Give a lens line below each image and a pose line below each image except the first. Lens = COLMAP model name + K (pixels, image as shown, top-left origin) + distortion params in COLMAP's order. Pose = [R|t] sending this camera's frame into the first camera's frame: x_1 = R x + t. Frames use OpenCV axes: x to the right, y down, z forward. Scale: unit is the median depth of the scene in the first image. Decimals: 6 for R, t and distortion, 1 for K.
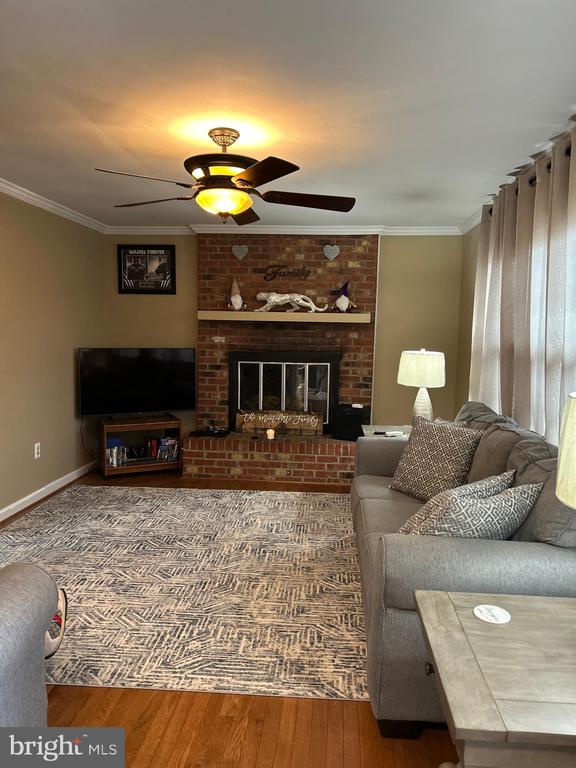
lens RADIAL K [[579.8, 0, 283.3], [0, 579.8, 381.7], [0, 0, 1]] dist [0.065809, -0.068239]
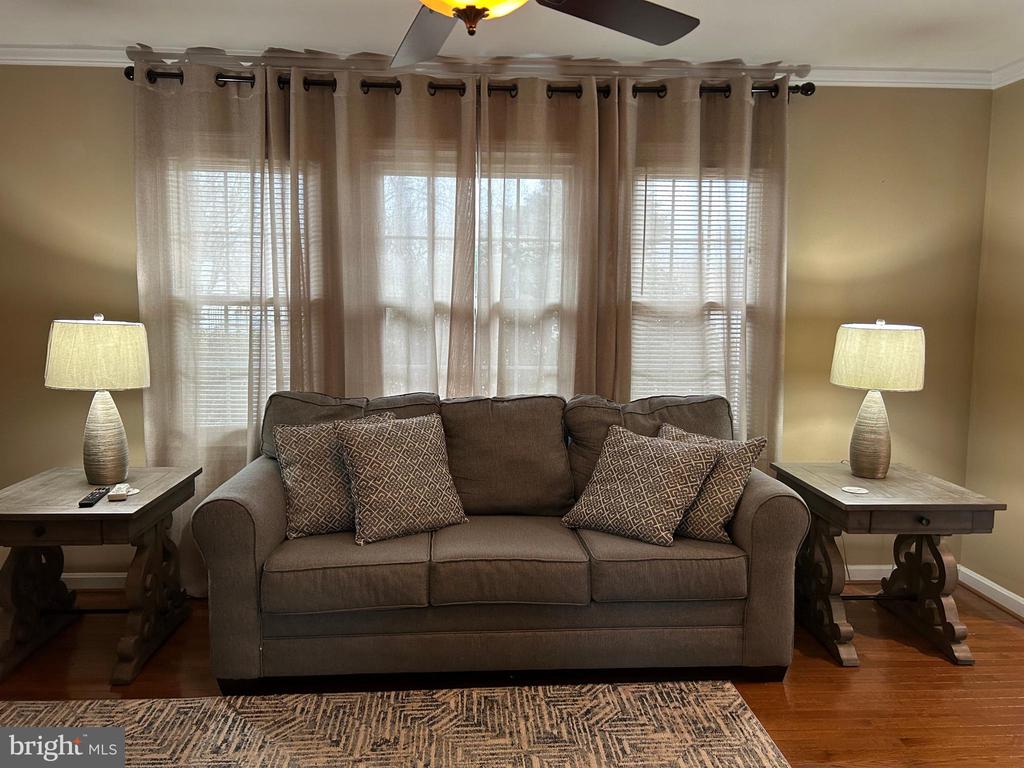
lens RADIAL K [[774.9, 0, 512.0], [0, 774.9, 384.0], [0, 0, 1]] dist [0.082024, -0.093614]
pose [[-0.160453, -0.115805, 0.980227, -0.678909], [0.073787, 0.988908, 0.128908, -0.082416], [-0.984282, 0.093012, -0.150128, 1.051042]]
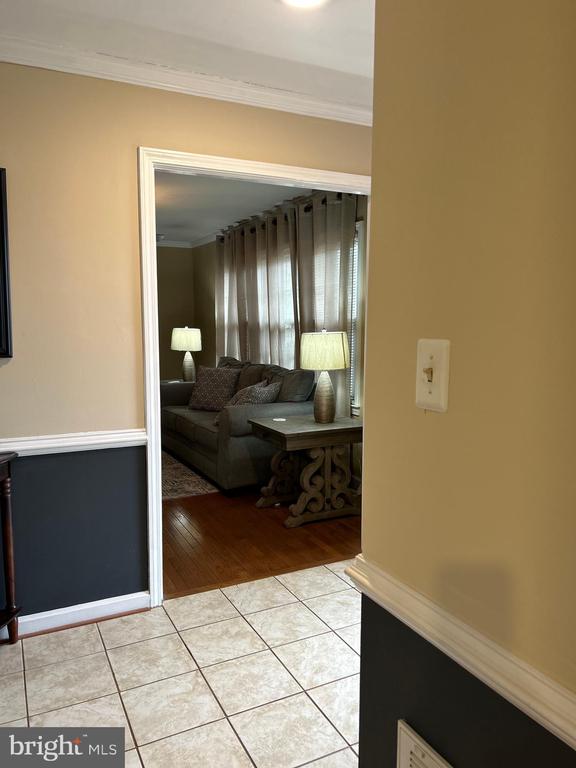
lens RADIAL K [[581.2, 0, 288.0], [0, 581.2, 384.0], [0, 0, 1]] dist [0.082024, -0.093614]
pose [[0.846707, -0.070648, 0.527349, -0.493098], [0.058125, 0.997495, 0.040308, 0.067449], [-0.528875, -0.003477, 0.848692, -0.620043]]
